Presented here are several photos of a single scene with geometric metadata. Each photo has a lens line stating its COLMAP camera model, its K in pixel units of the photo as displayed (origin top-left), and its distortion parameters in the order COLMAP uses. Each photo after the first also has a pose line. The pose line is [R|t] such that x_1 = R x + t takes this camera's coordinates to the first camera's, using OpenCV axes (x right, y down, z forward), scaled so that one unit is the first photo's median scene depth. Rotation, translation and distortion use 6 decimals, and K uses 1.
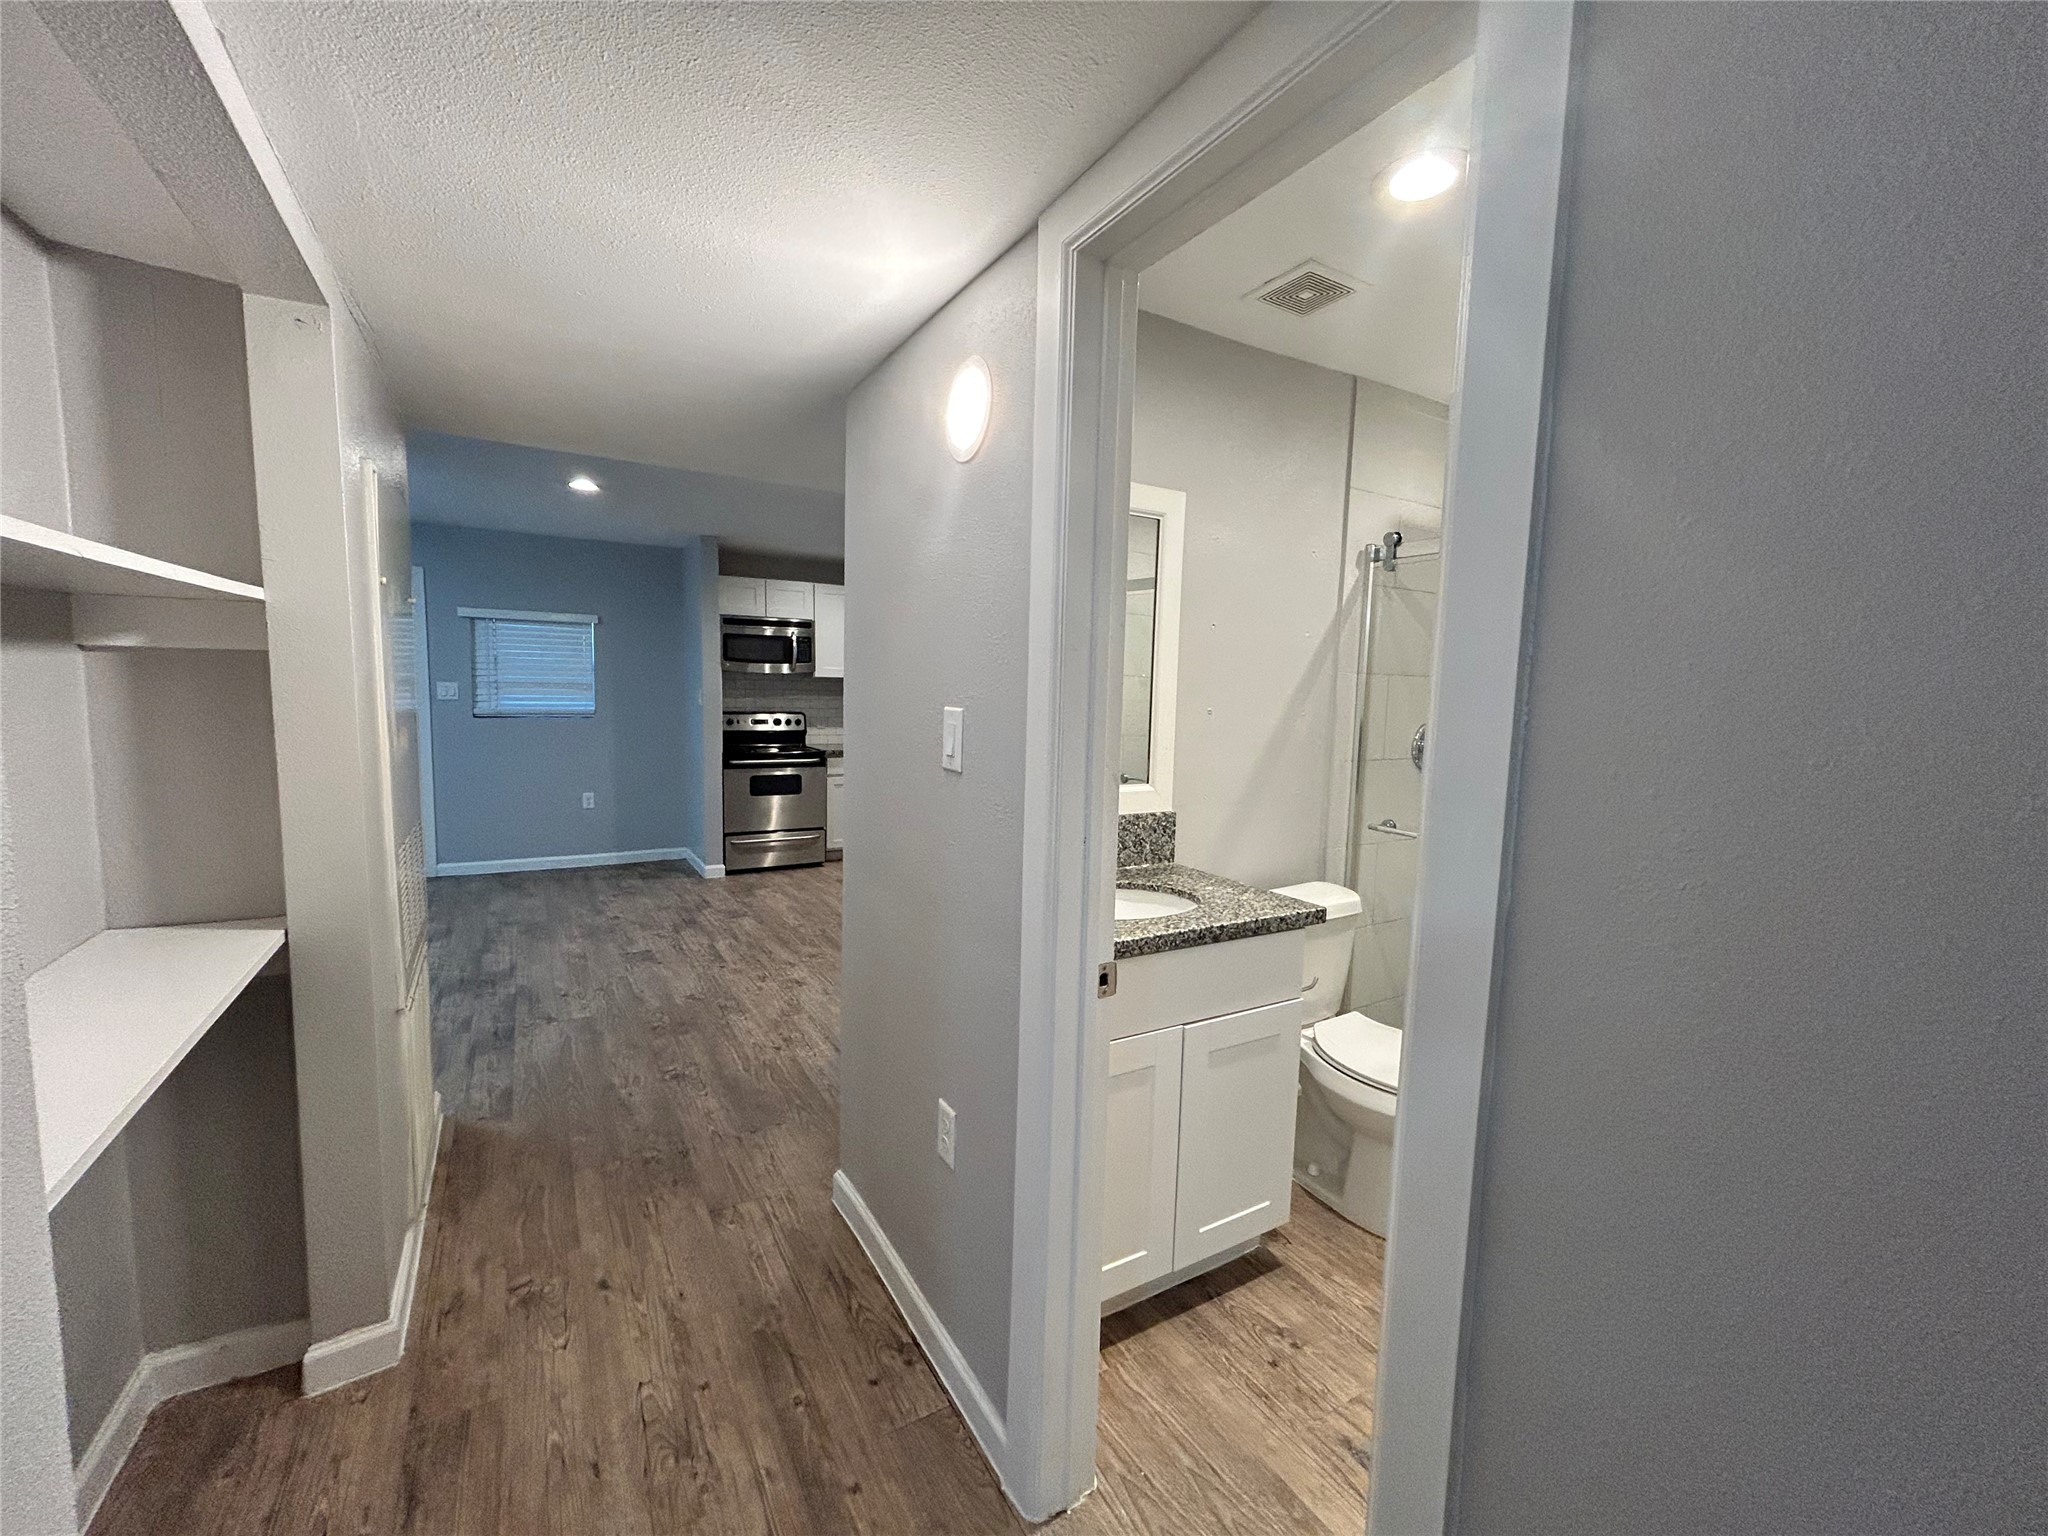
lens RADIAL K [[840.5, 0, 1021.5], [0, 840.5, 766.7], [0, 0, 1]] dist [-0.000046, 0.000380]
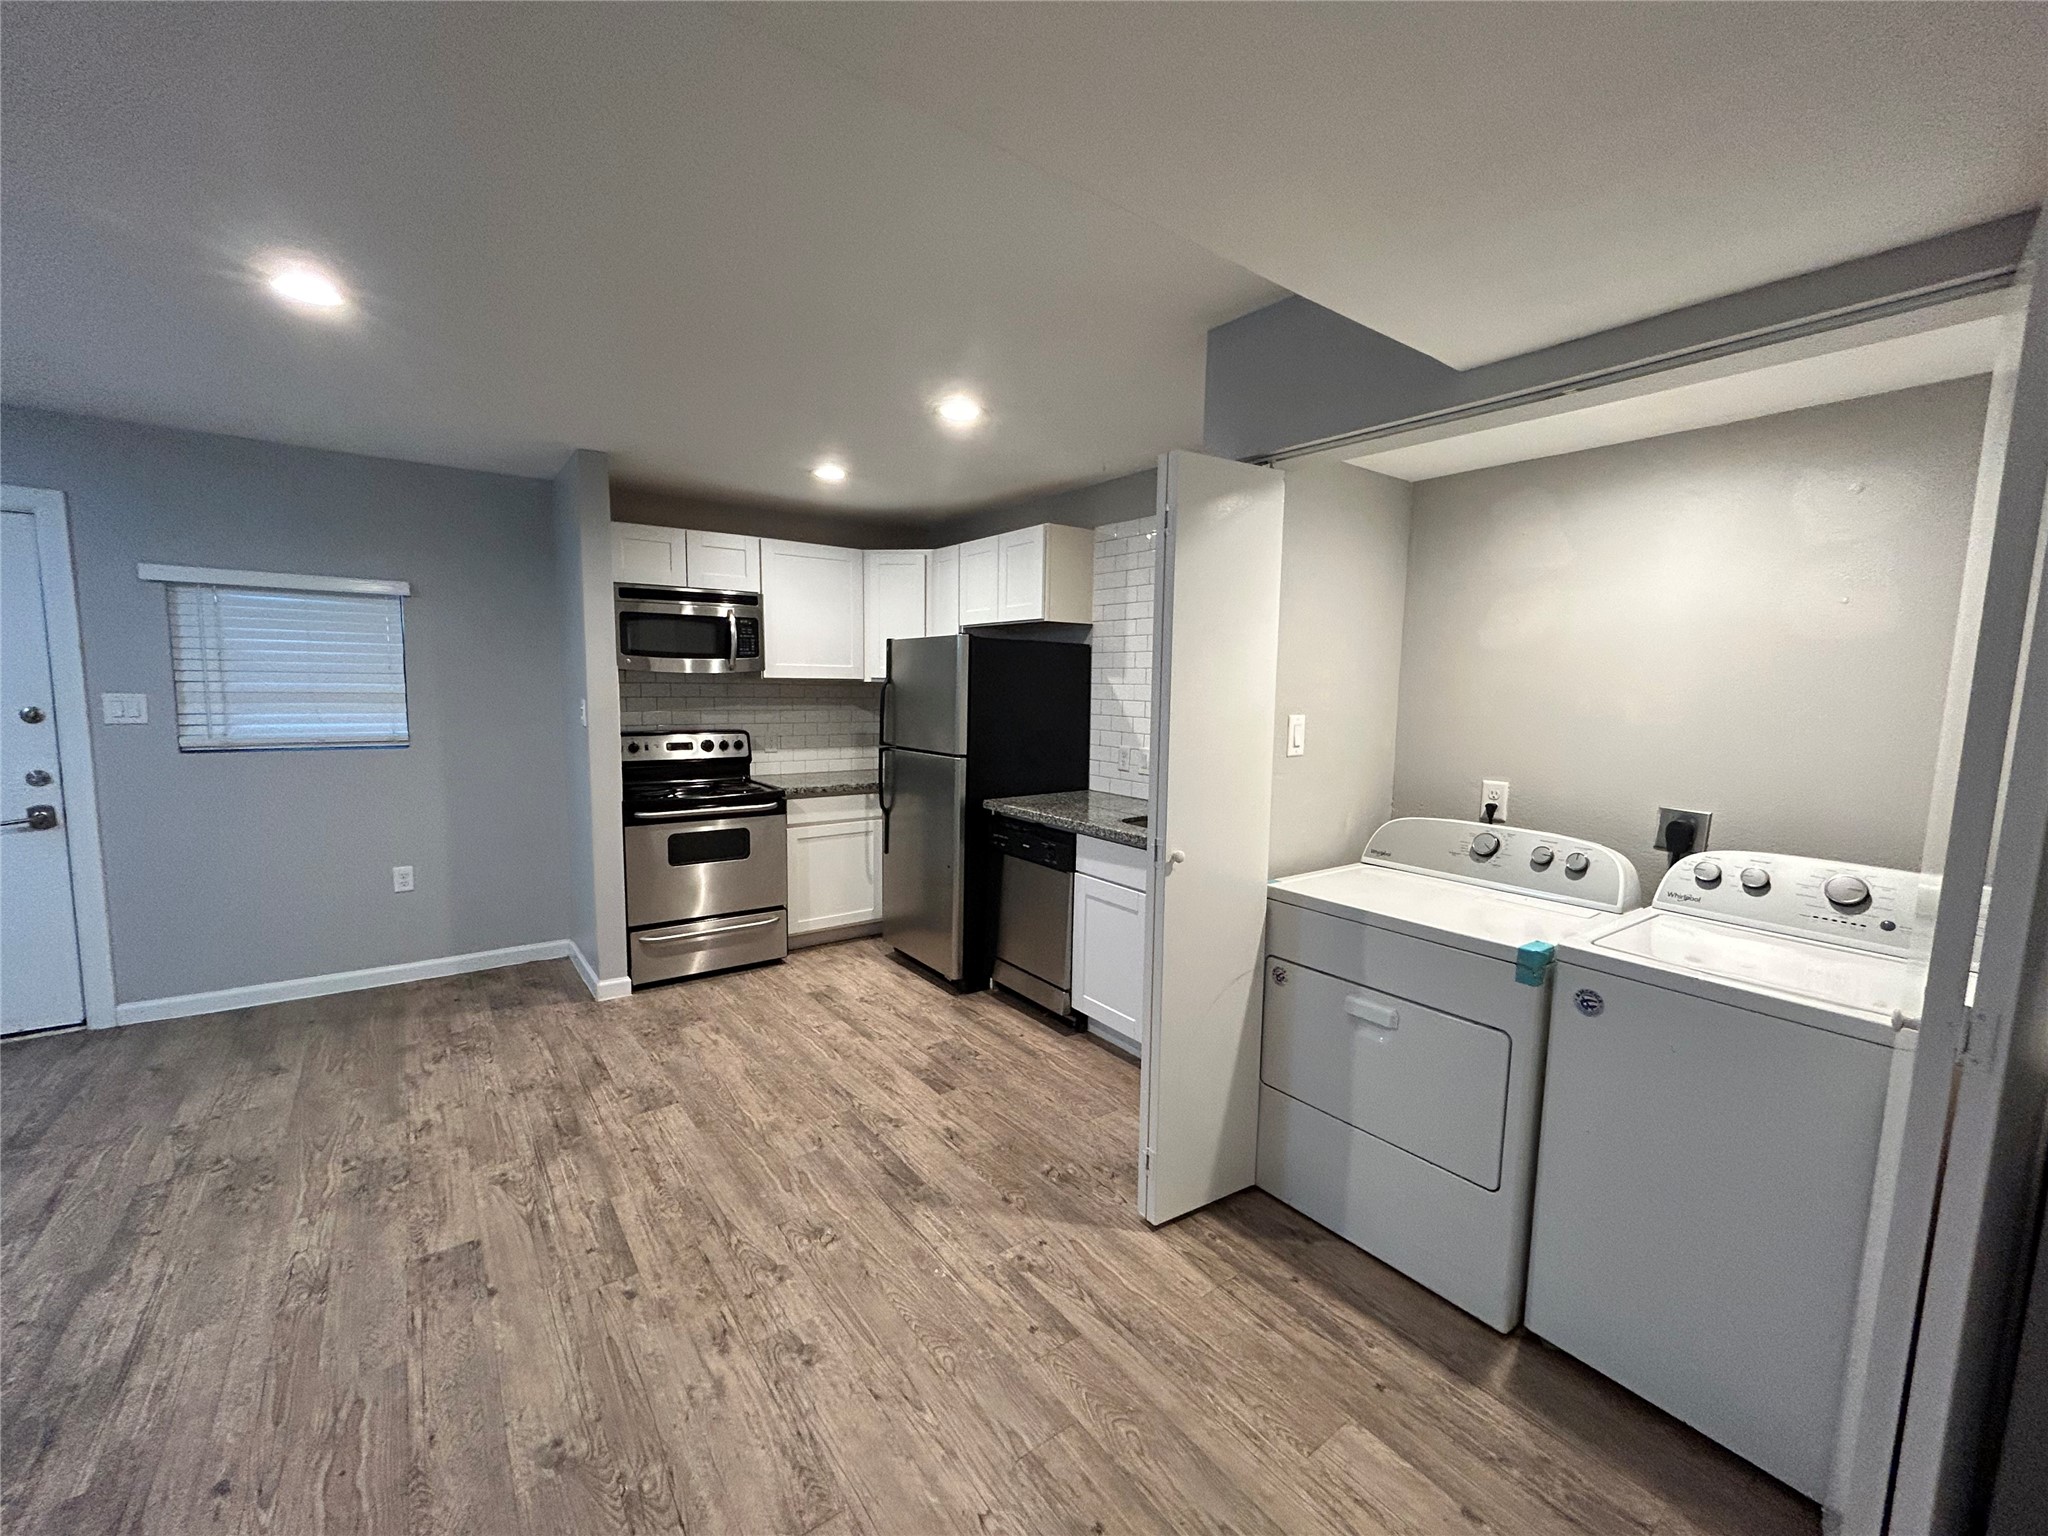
lens RADIAL K [[832.5, 0, 1020.9], [0, 832.5, 767.6], [0, 0, 1]] dist [-0.001621, -0.000247]
pose [[0.994647, -0.018843, 0.101599, -0.118942], [0.018032, 0.999798, 0.008899, -0.040643], [-0.101746, -0.007020, 0.994786, 0.341084]]
